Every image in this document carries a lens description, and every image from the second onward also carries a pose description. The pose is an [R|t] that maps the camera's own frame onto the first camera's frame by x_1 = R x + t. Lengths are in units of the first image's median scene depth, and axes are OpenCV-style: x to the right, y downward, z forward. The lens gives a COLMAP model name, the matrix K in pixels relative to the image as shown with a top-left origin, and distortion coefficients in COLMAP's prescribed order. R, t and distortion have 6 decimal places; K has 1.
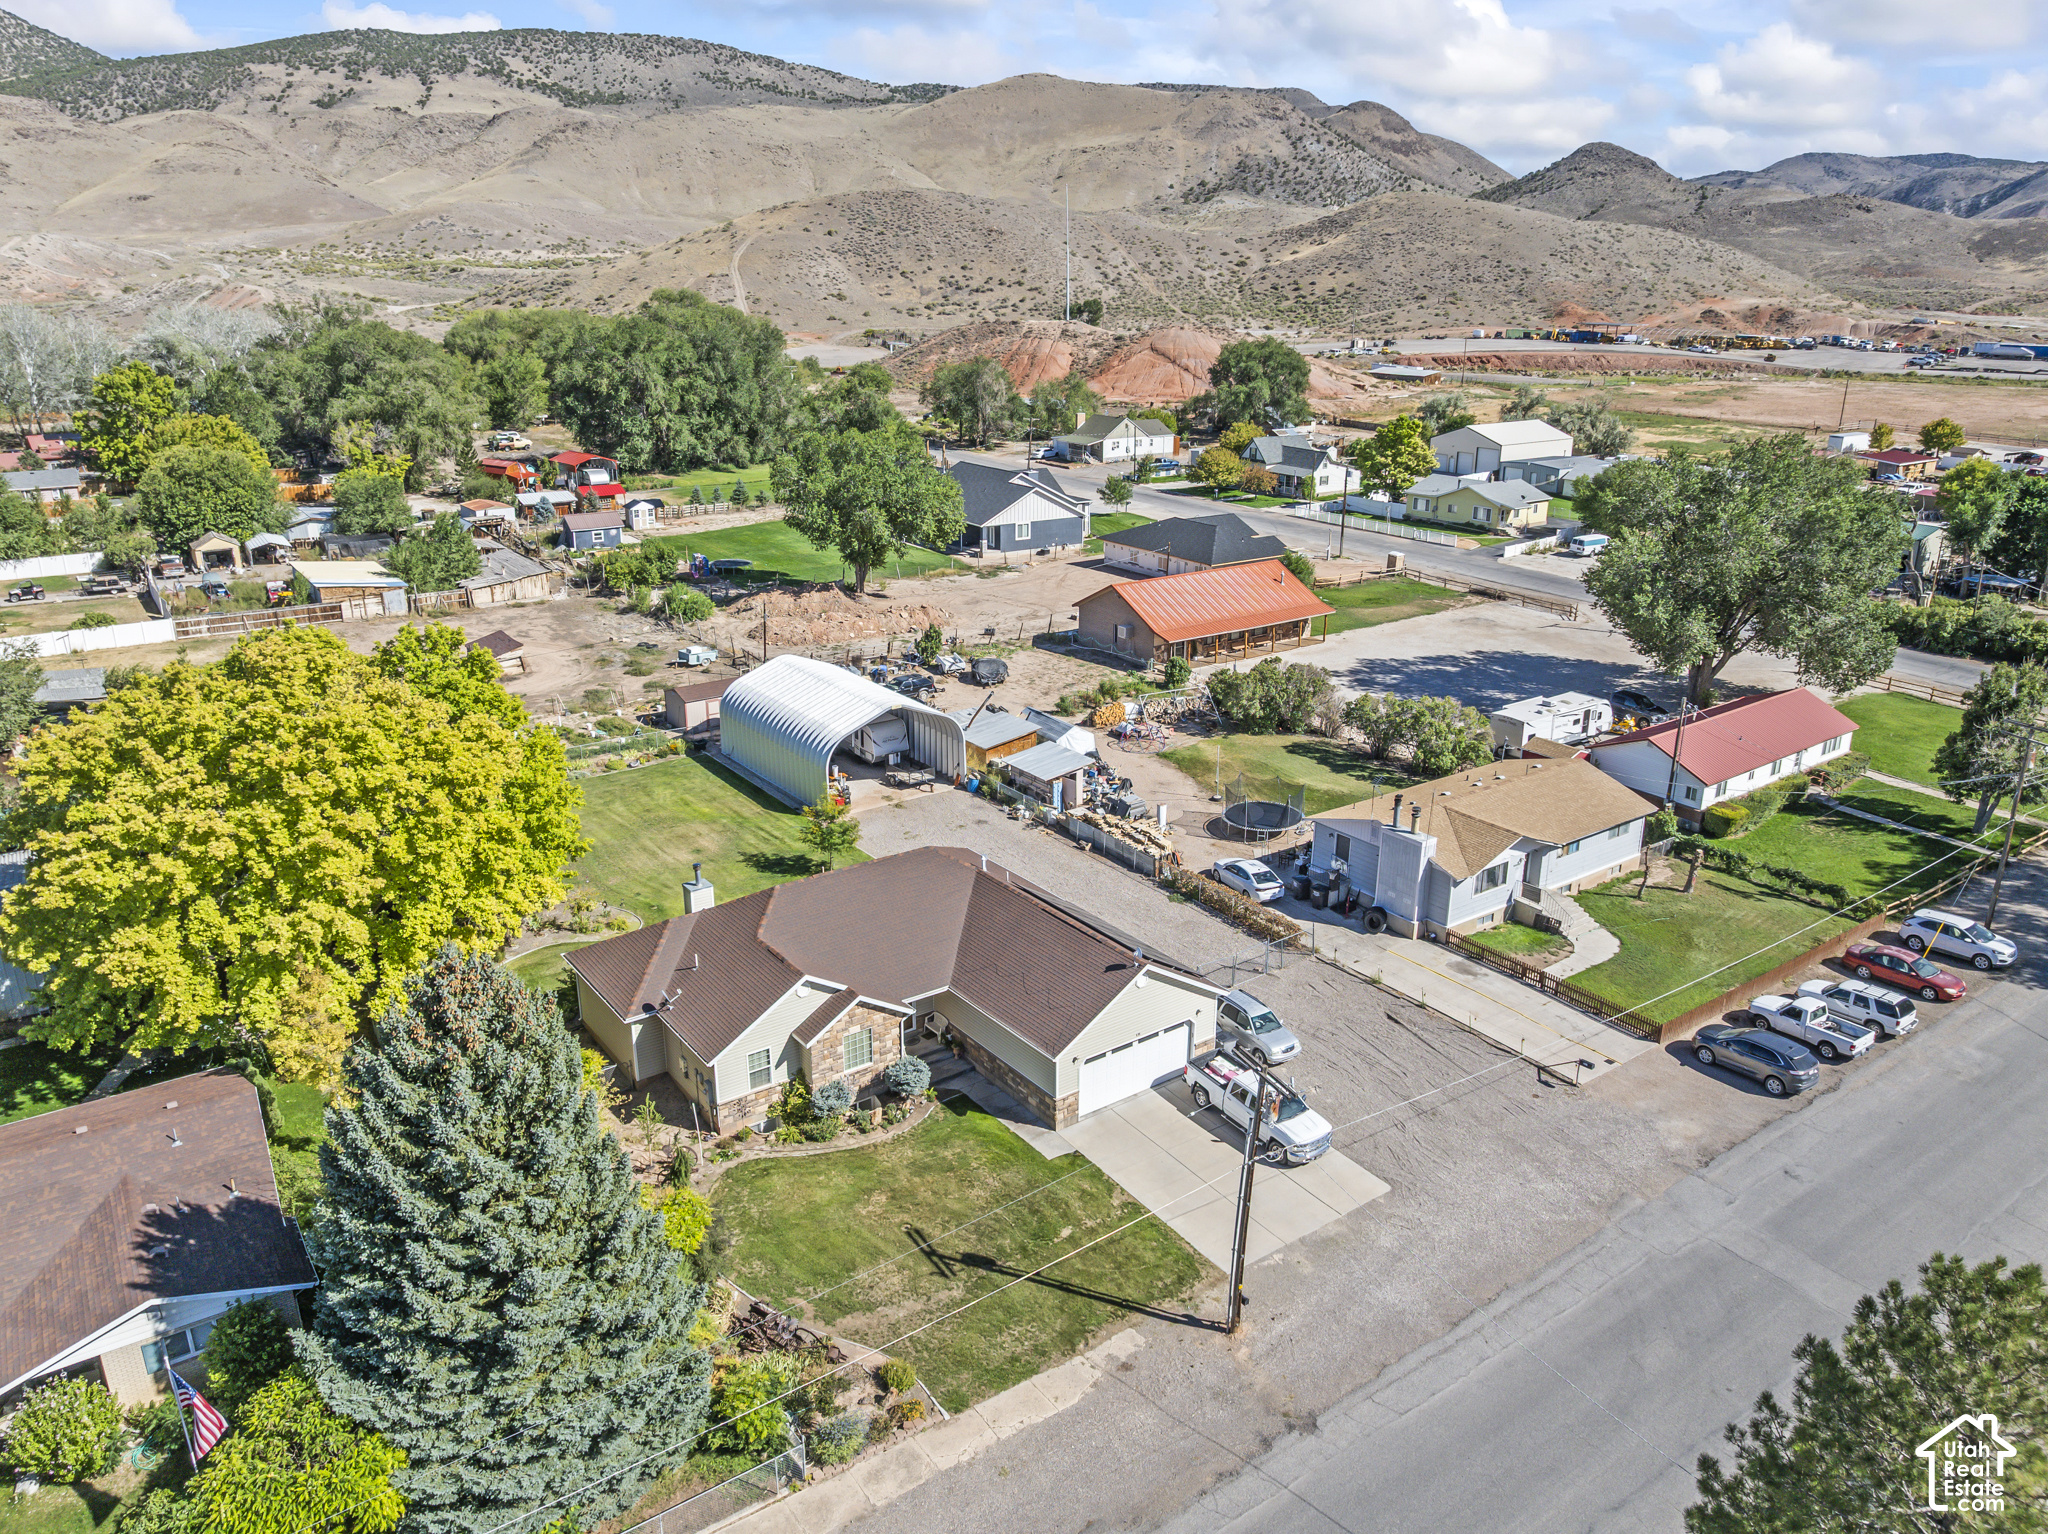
lens RADIAL K [[1433.8, 0, 1032.6], [0, 1433.8, 762.0], [0, 0, 1]] dist [-0.041599, 0.005891]
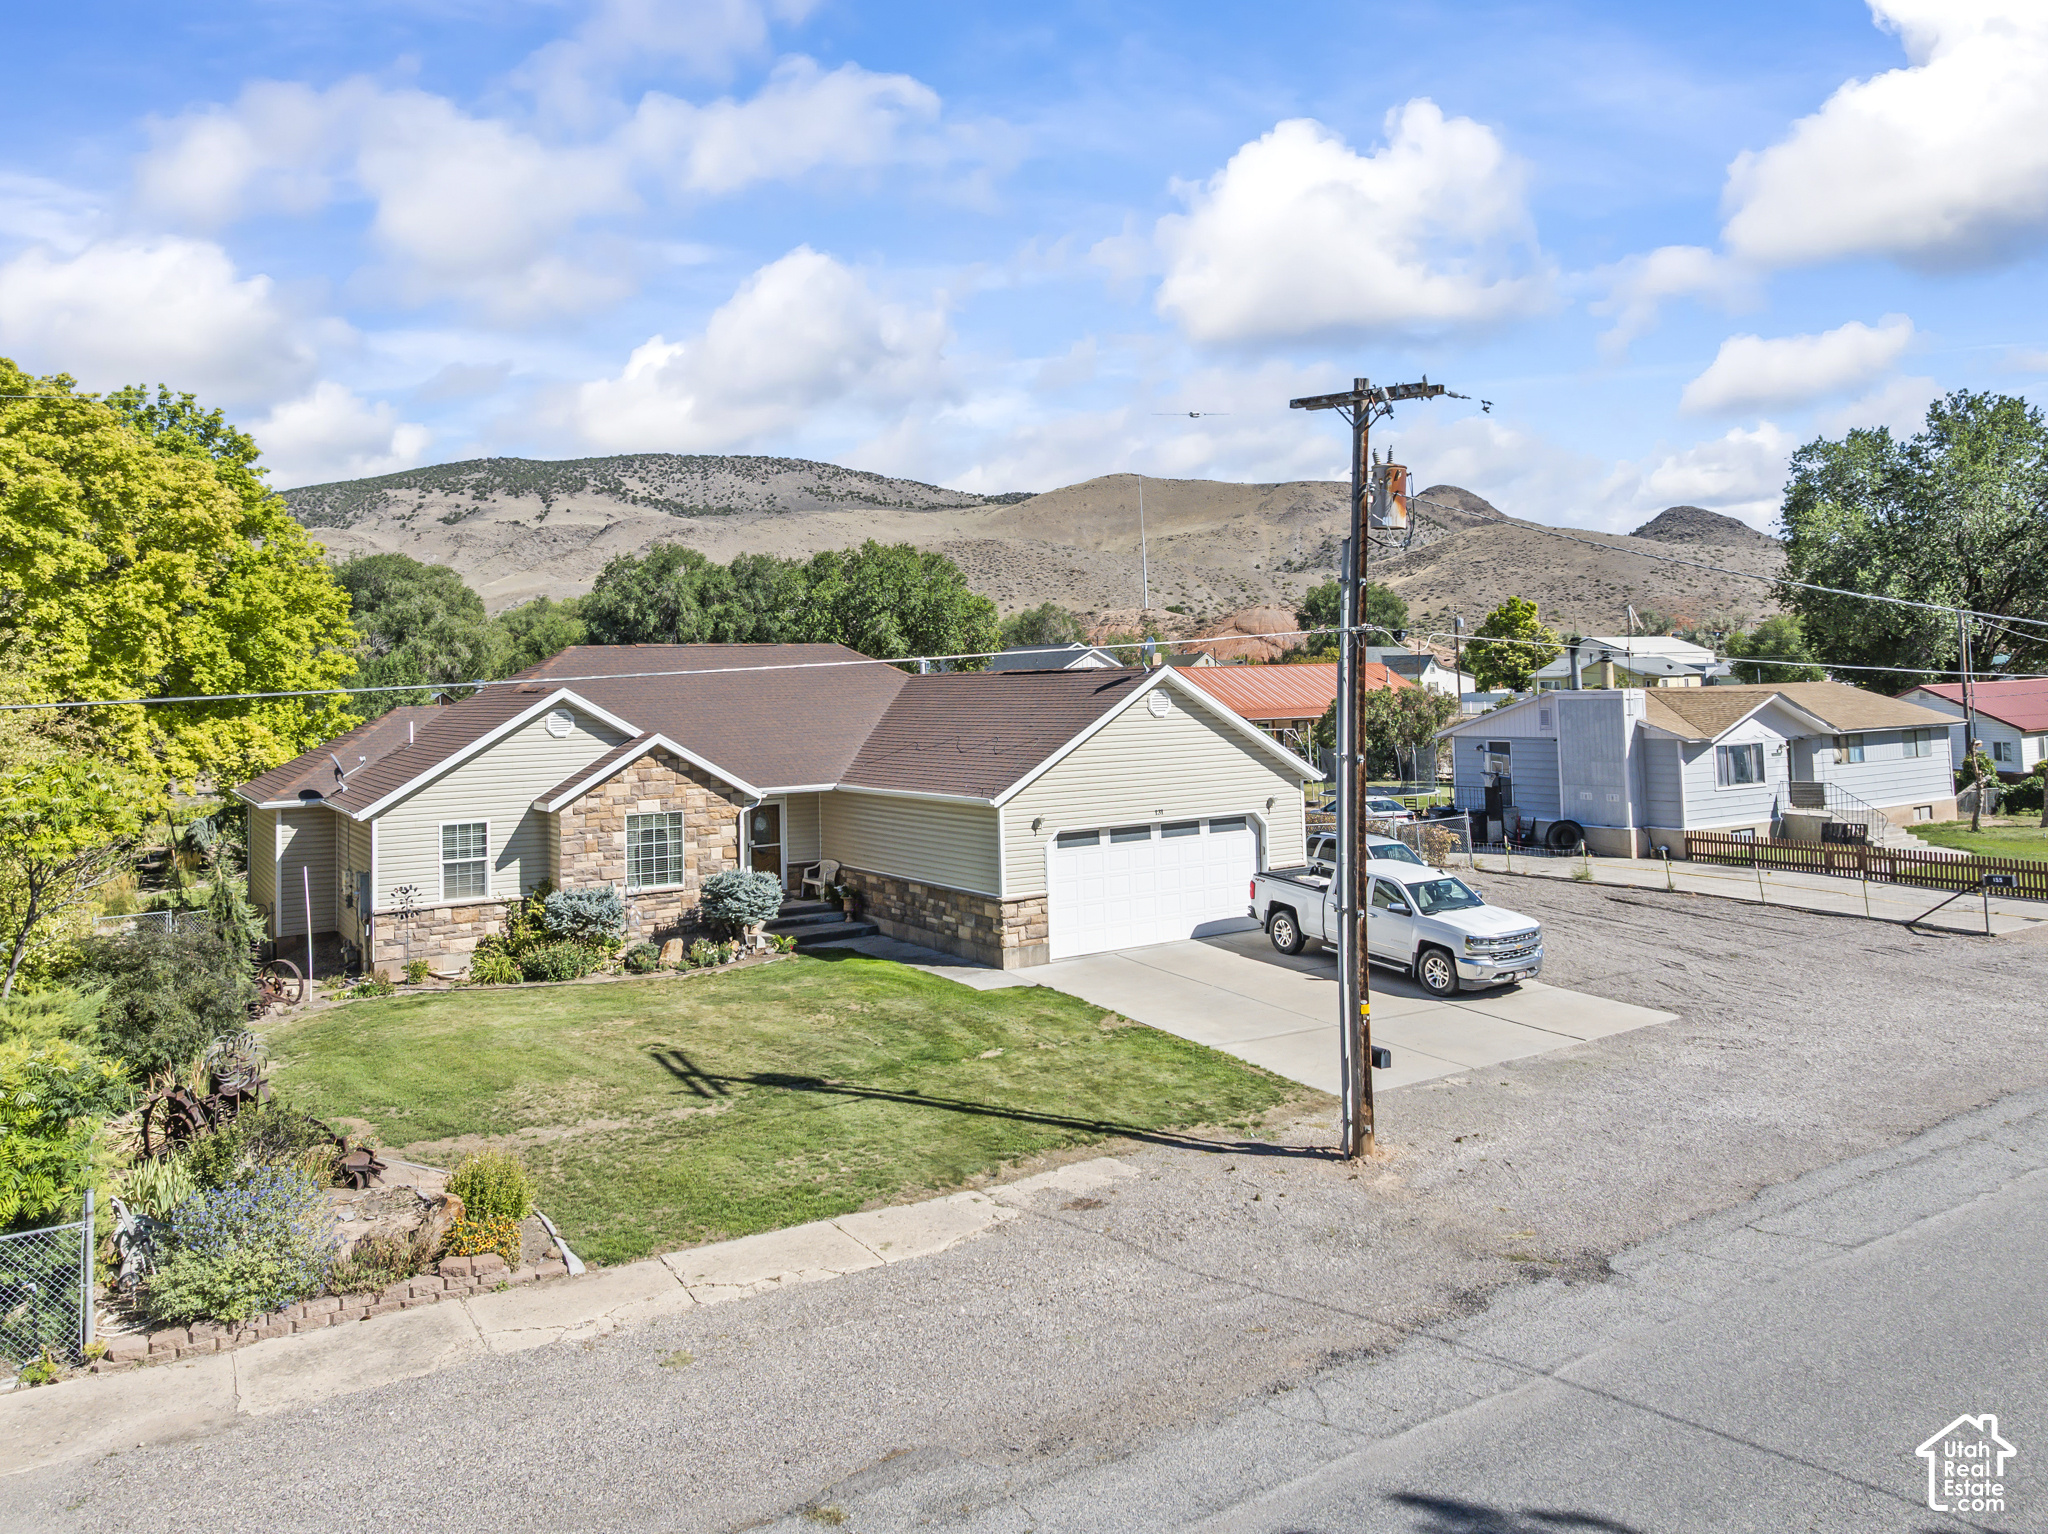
lens RADIAL K [[1493.3, 0, 1043.3], [0, 1493.3, 606.9], [0, 0, 1]] dist [-0.015544, -0.053880]
pose [[0.997938, -0.034306, -0.054239, 0.037300], [0.012148, 0.930838, -0.365230, 0.192396], [0.063018, 0.363818, 0.929336, 0.256870]]
